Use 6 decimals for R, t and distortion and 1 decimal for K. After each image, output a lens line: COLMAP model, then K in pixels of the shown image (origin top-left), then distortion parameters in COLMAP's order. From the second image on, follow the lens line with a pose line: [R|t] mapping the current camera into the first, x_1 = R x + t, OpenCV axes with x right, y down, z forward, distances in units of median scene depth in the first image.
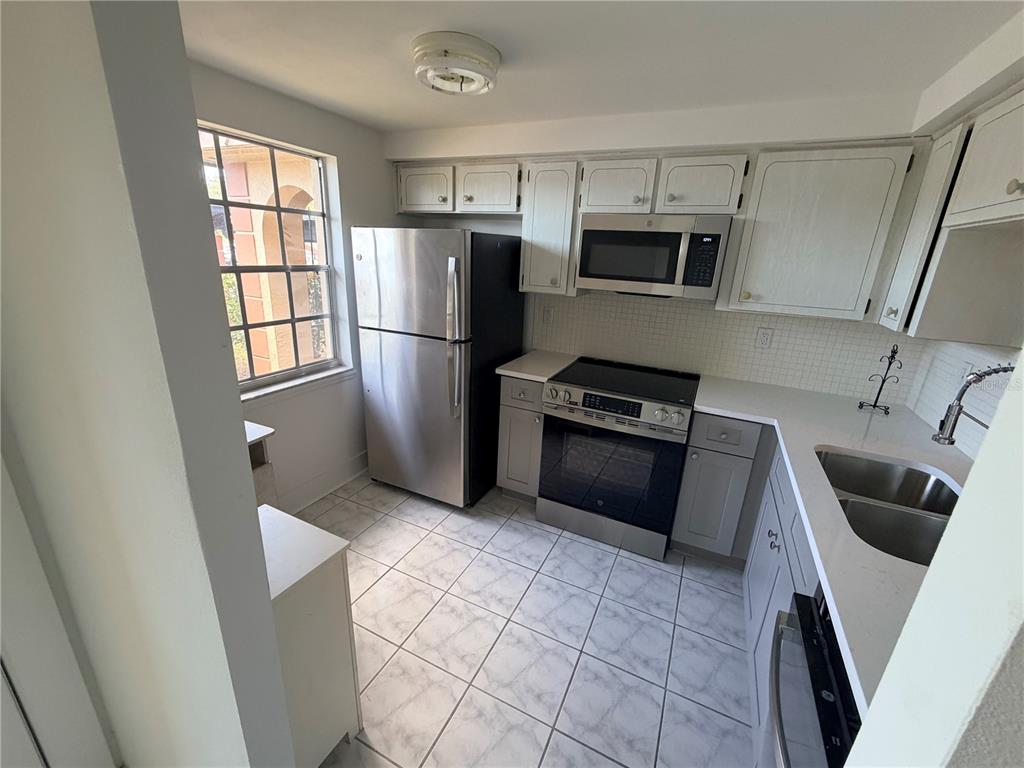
lens RADIAL K [[422.6, 0, 513.2], [0, 422.6, 393.4], [0, 0, 1]] dist [0.002340, 0.000022]
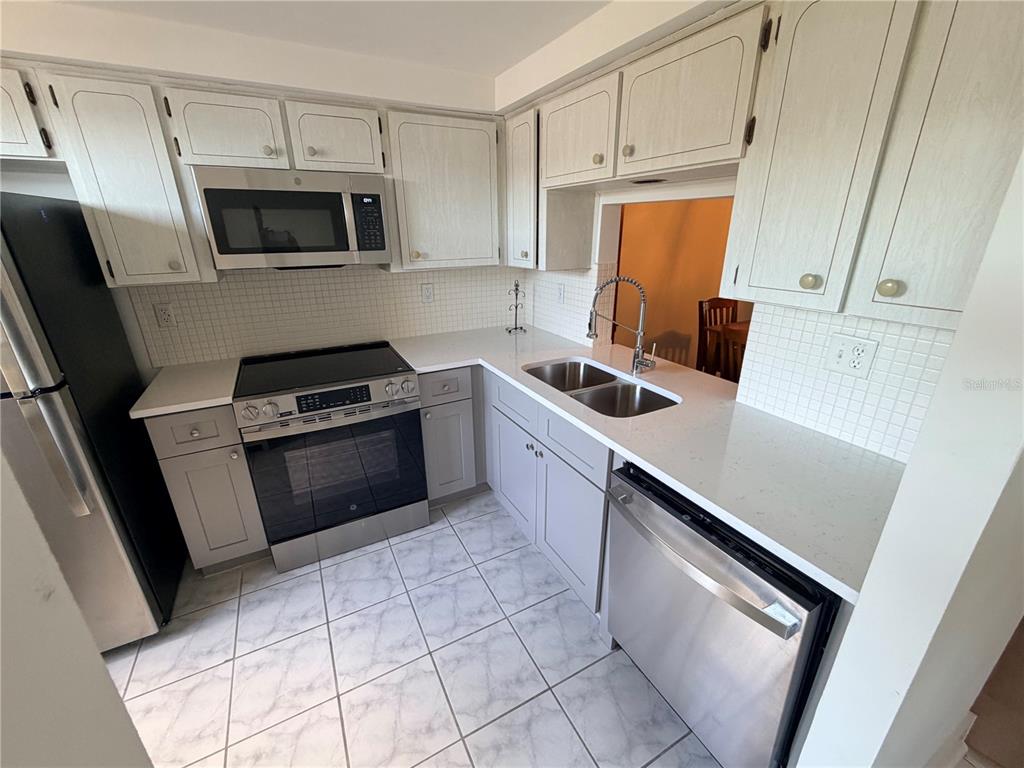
lens RADIAL K [[422.6, 0, 514.4], [0, 422.6, 391.1], [0, 0, 1]] dist [0.002340, 0.000022]
pose [[0.587394, -0.342067, 0.733456, -0.181145], [0.293594, 0.934612, 0.200755, -0.053133], [-0.754169, 0.097416, 0.649415, 0.164626]]
